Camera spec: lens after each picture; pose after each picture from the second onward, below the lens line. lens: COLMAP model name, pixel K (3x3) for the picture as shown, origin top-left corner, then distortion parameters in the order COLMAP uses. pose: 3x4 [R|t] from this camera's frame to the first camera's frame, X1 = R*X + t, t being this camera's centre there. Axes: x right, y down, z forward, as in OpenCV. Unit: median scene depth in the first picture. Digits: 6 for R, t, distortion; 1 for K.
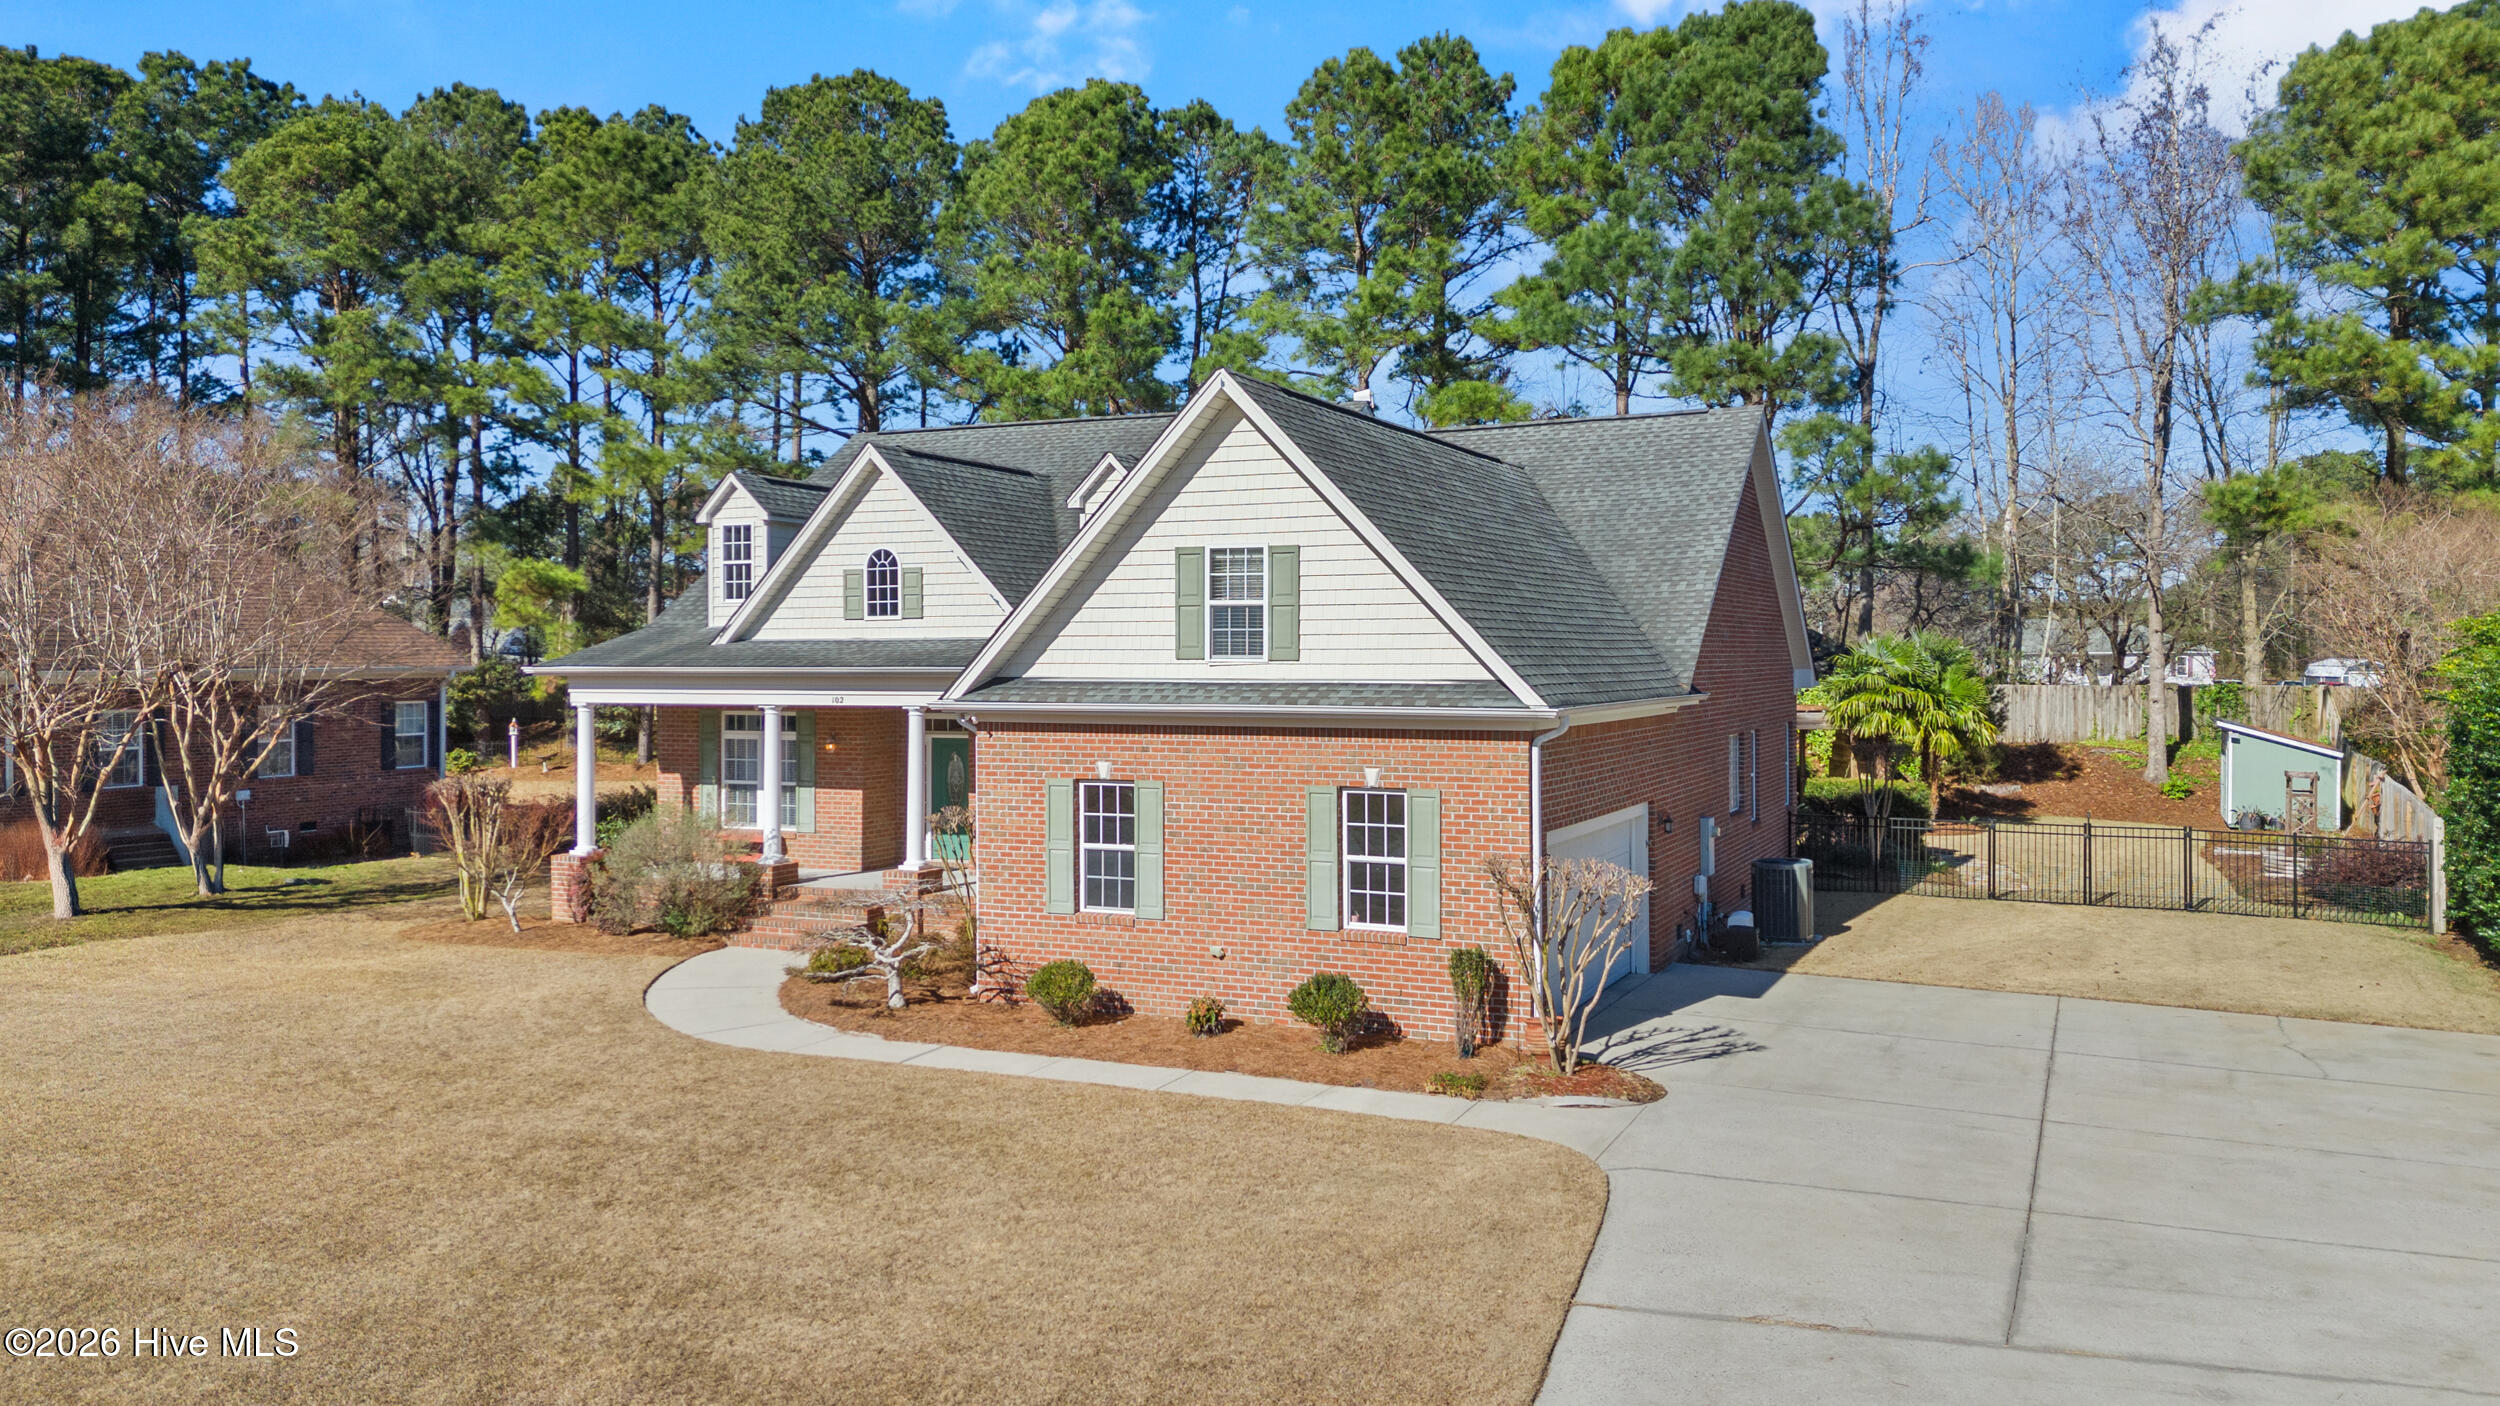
lens RADIAL K [[1858.3, 0, 1251.9], [0, 1858.3, 700.0], [0, 0, 1]] dist [0.097182, -0.041858]
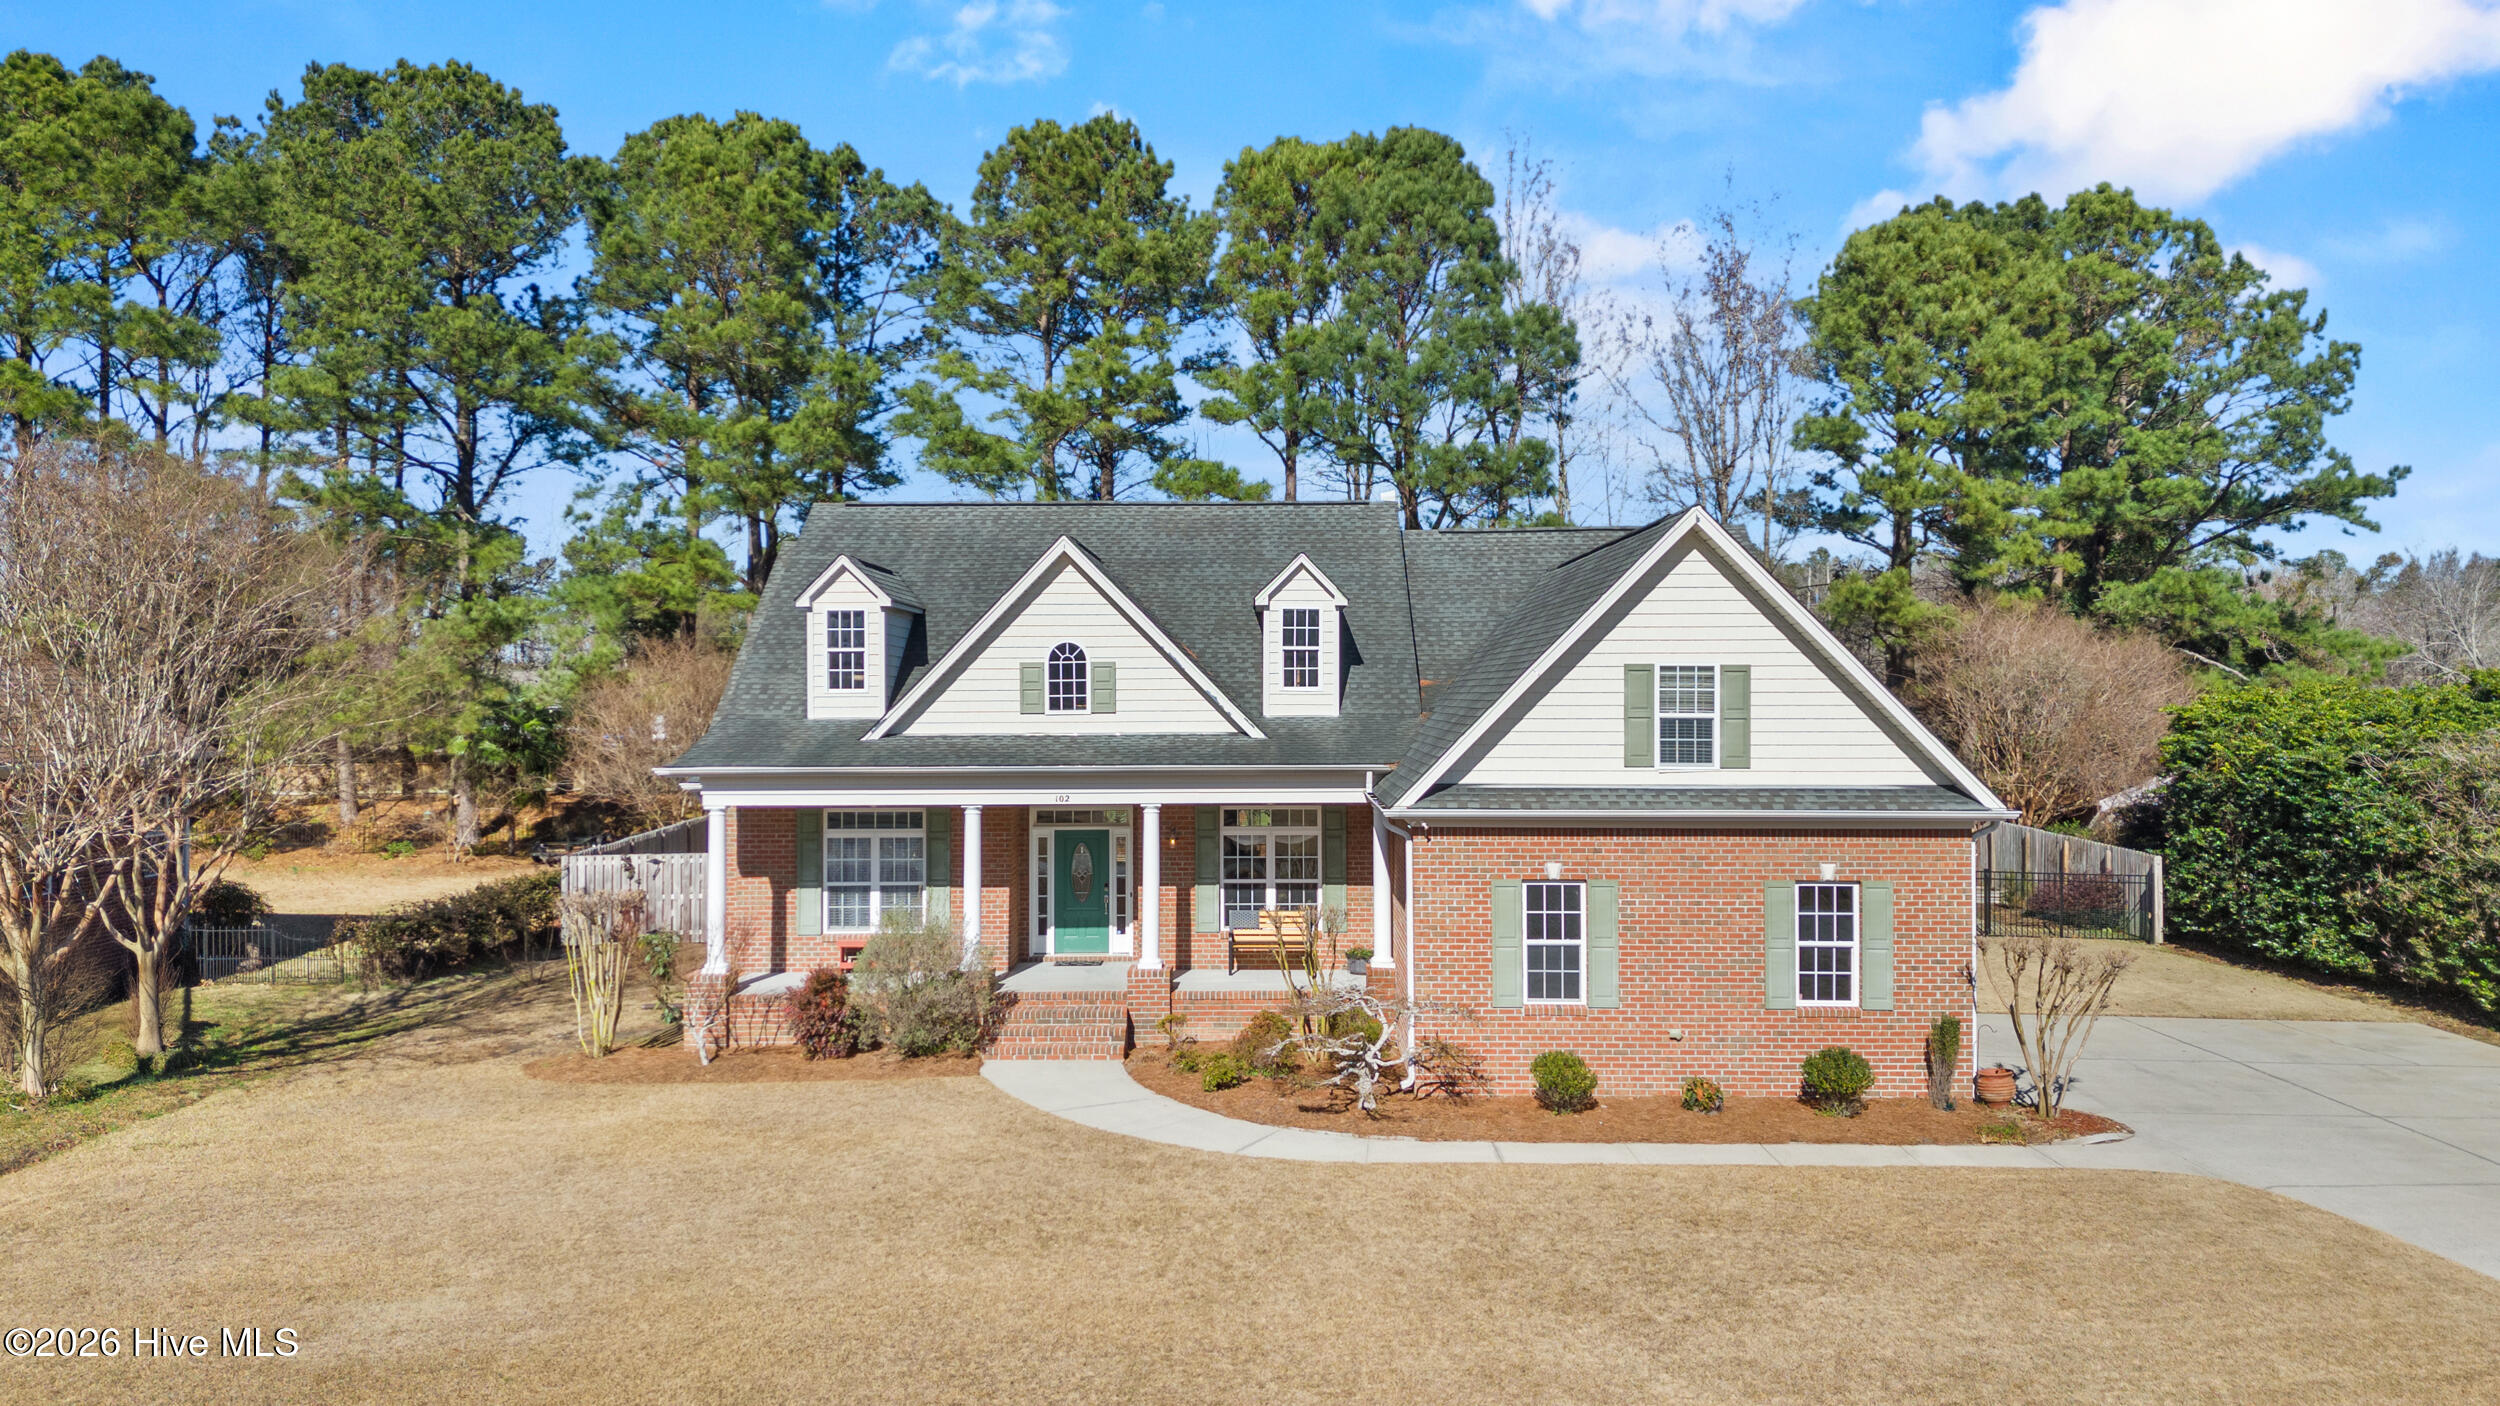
lens RADIAL K [[1858.3, 0, 1251.9], [0, 1858.3, 700.0], [0, 0, 1]] dist [0.097182, -0.041858]
pose [[0.914216, -0.003776, 0.405210, -0.544584], [0.010738, 0.999831, -0.014909, -0.037509], [-0.405085, 0.017981, 0.914102, 0.071933]]
